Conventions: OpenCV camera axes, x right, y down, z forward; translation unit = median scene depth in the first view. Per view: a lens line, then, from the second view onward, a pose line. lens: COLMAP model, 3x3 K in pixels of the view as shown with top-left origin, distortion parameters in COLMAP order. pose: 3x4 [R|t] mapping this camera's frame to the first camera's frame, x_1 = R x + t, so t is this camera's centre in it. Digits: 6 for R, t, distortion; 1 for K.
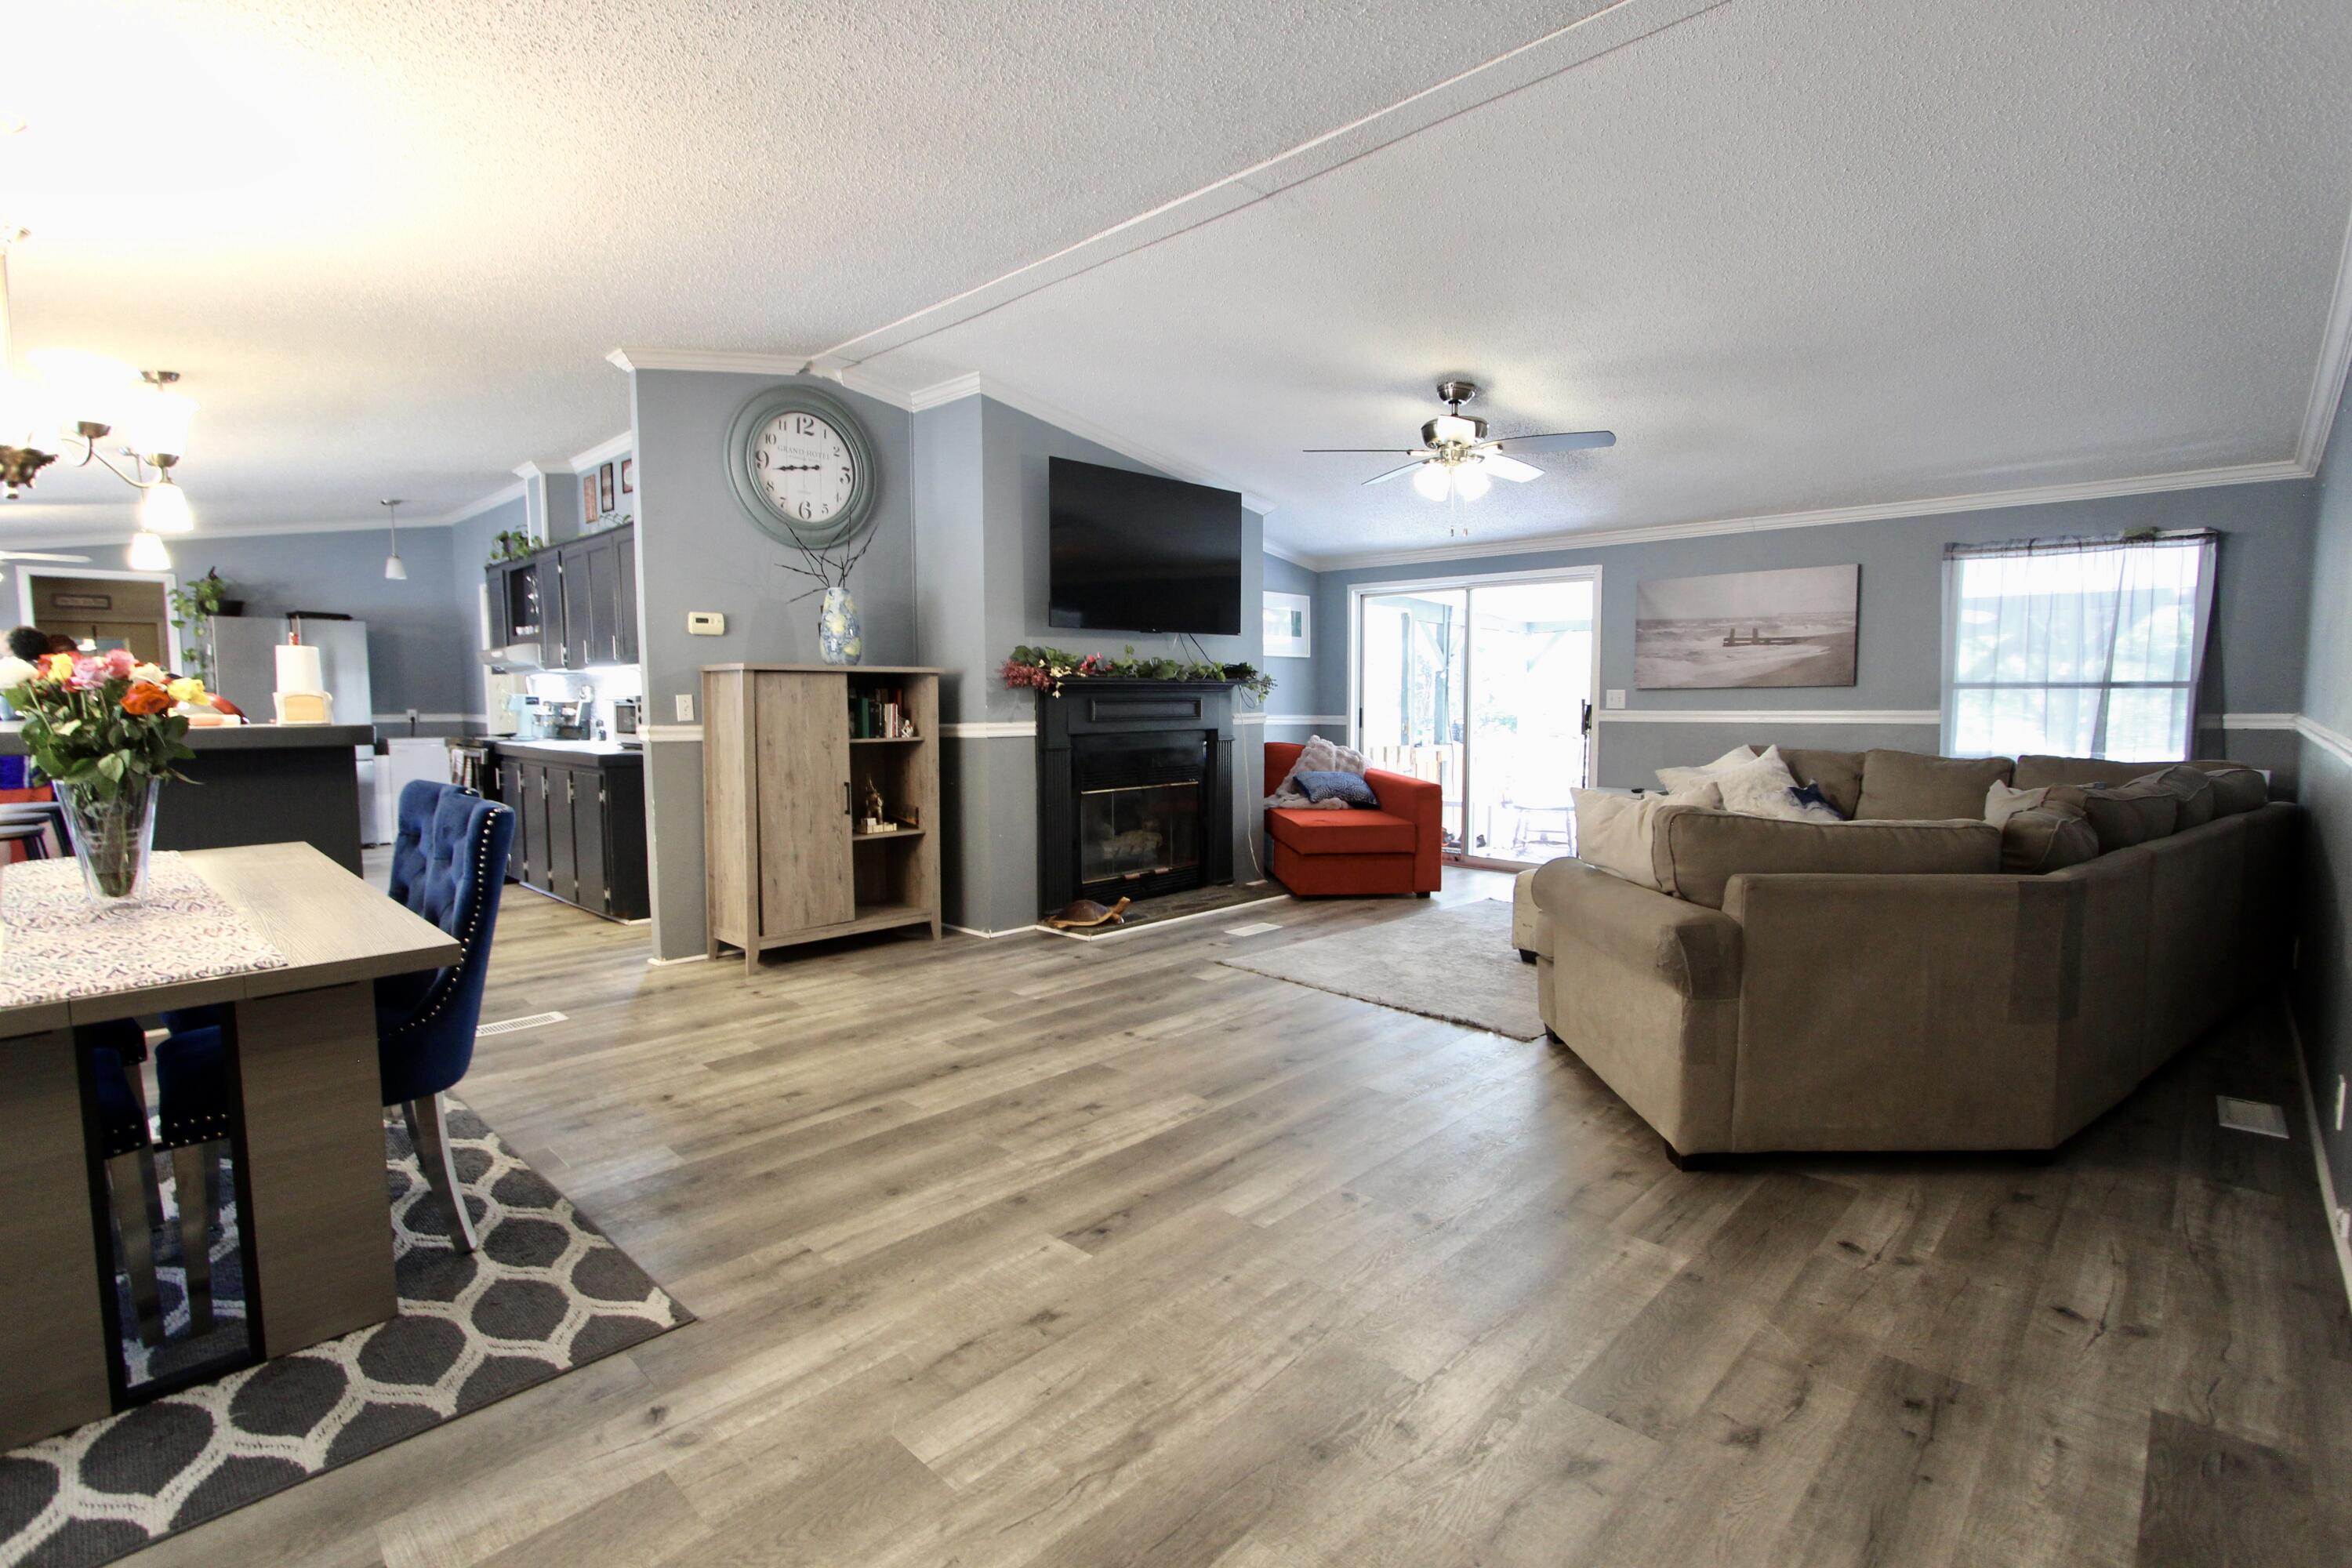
lens RADIAL K [[1087.4, 0, 1176.8], [0, 1087.4, 776.2], [0, 0, 1]] dist [-0.018738, 0.003455]
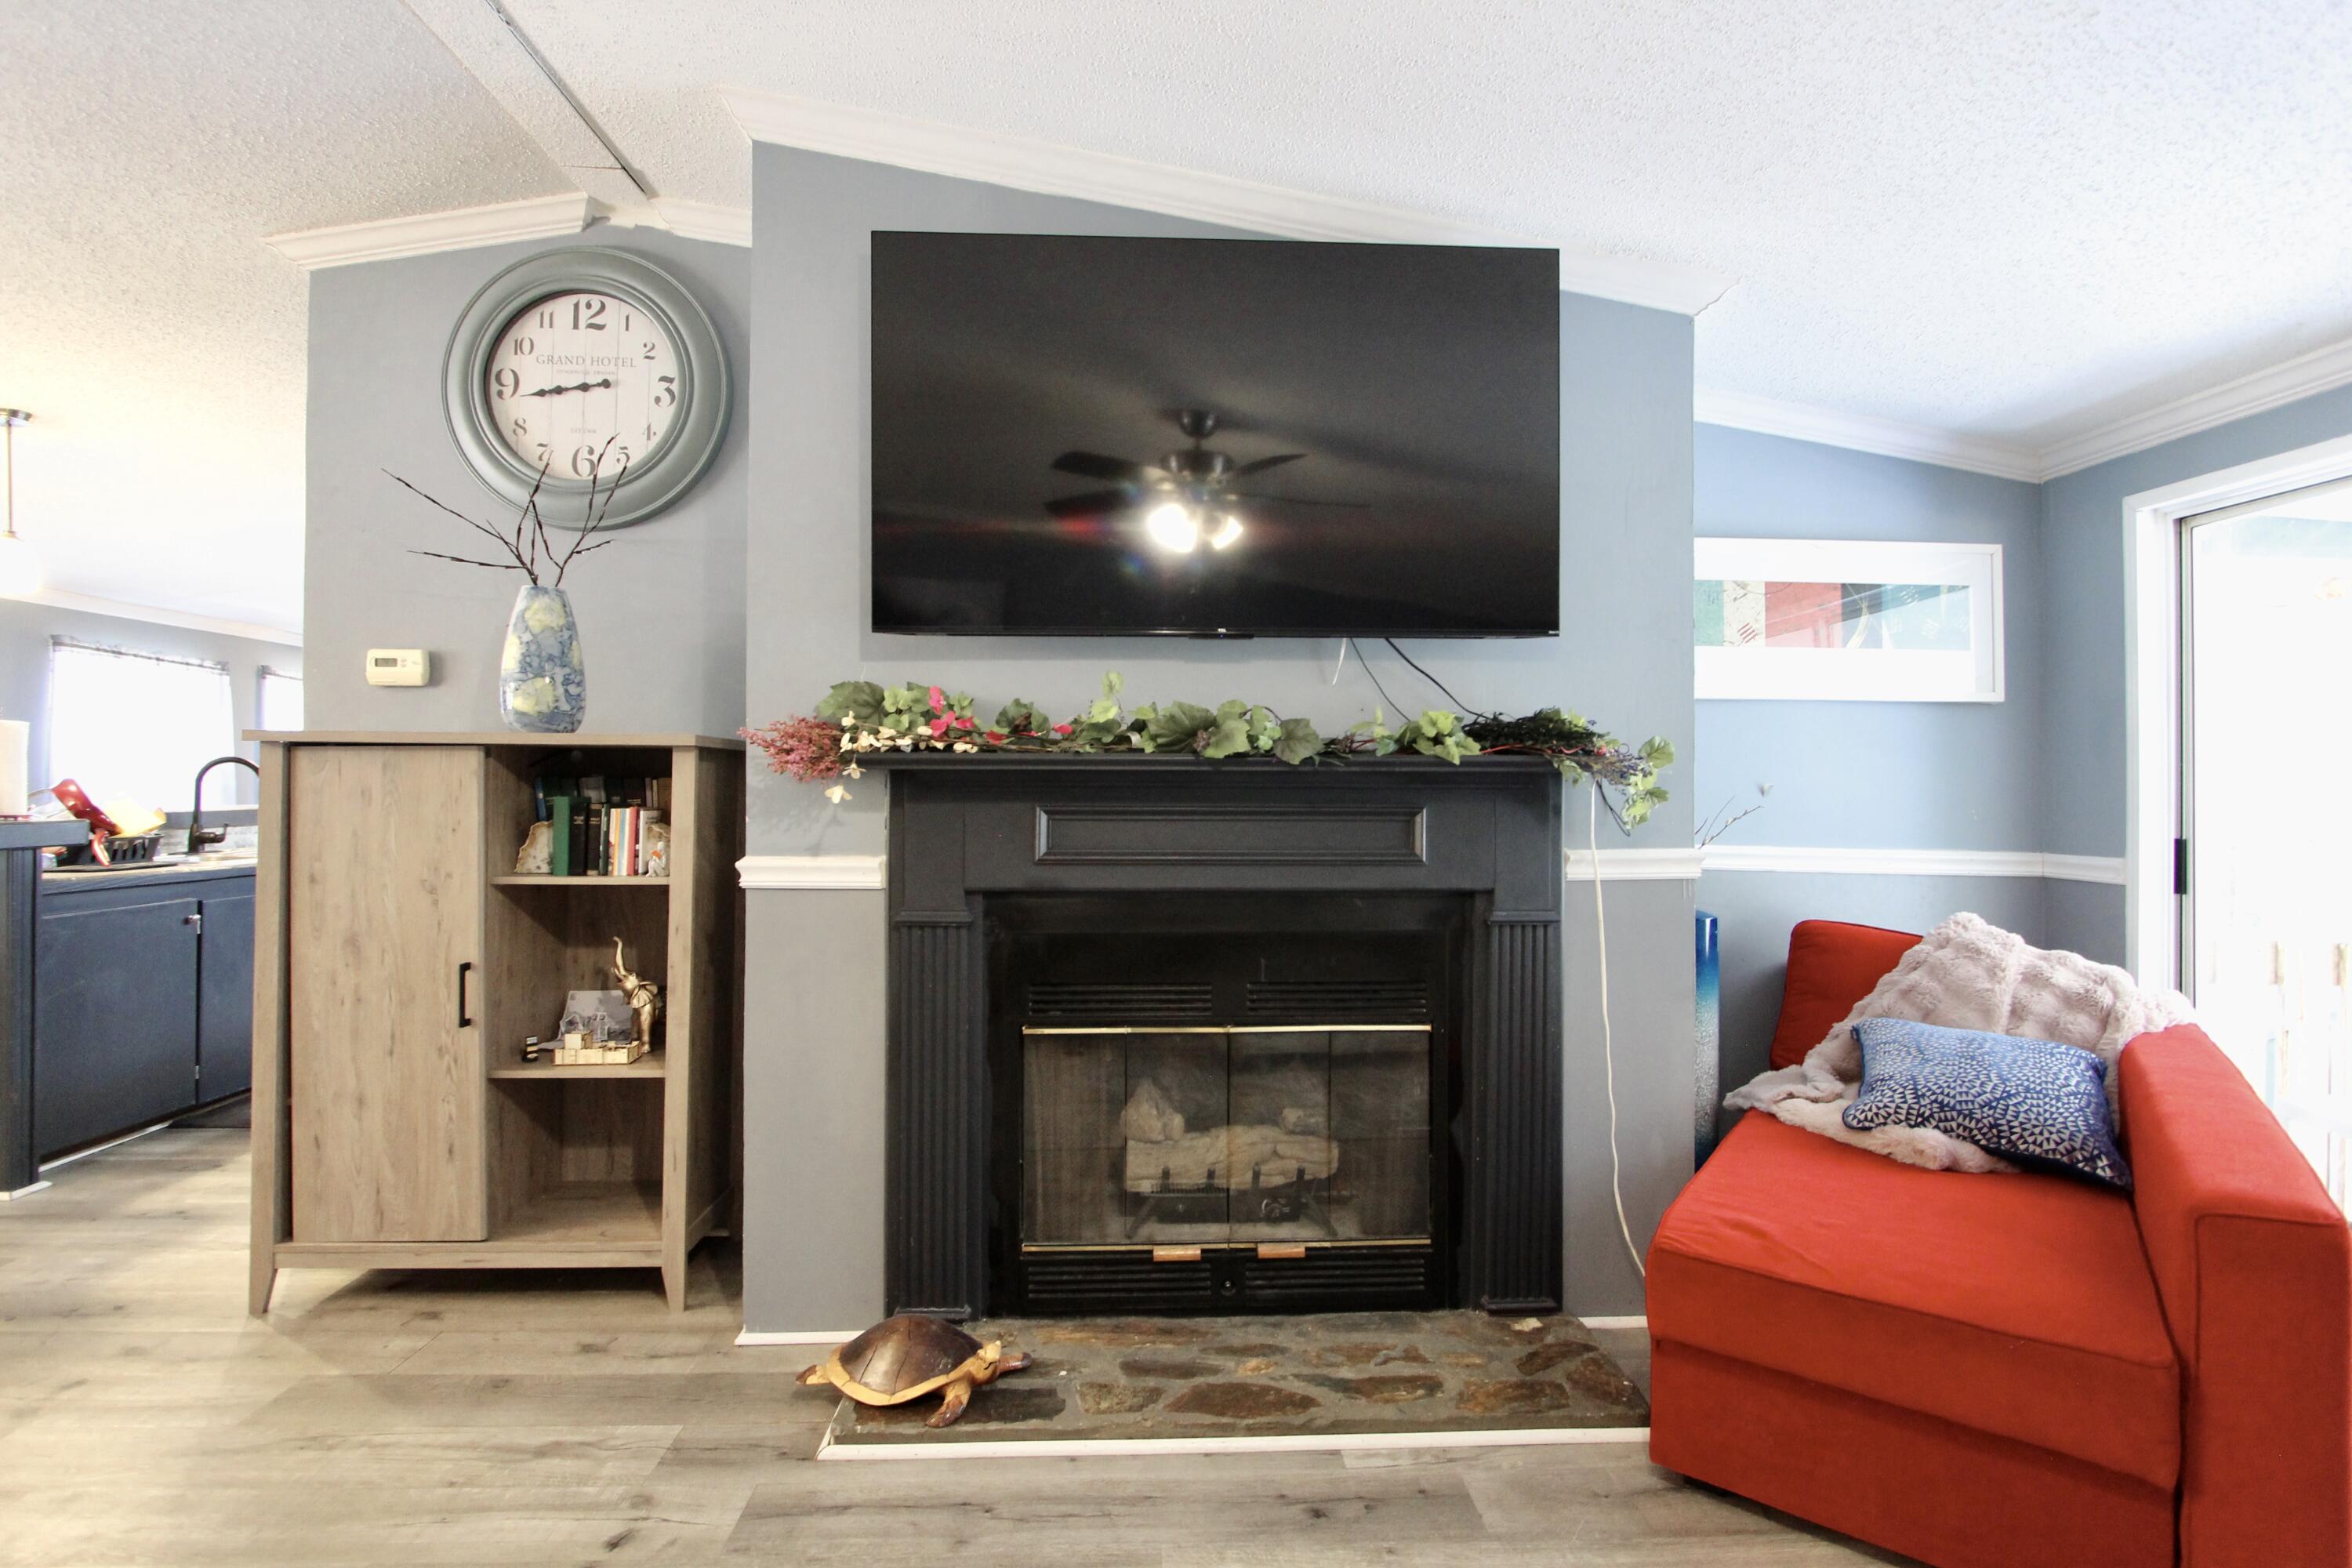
lens RADIAL K [[1087.4, 0, 1176.8], [0, 1087.4, 776.2], [0, 0, 1]] dist [-0.018738, 0.003455]
pose [[0.725612, 0.005037, -0.688085, 0.259580], [-0.059303, 0.996710, -0.055240, -0.067242], [0.685543, 0.080888, 0.723524, 0.792260]]
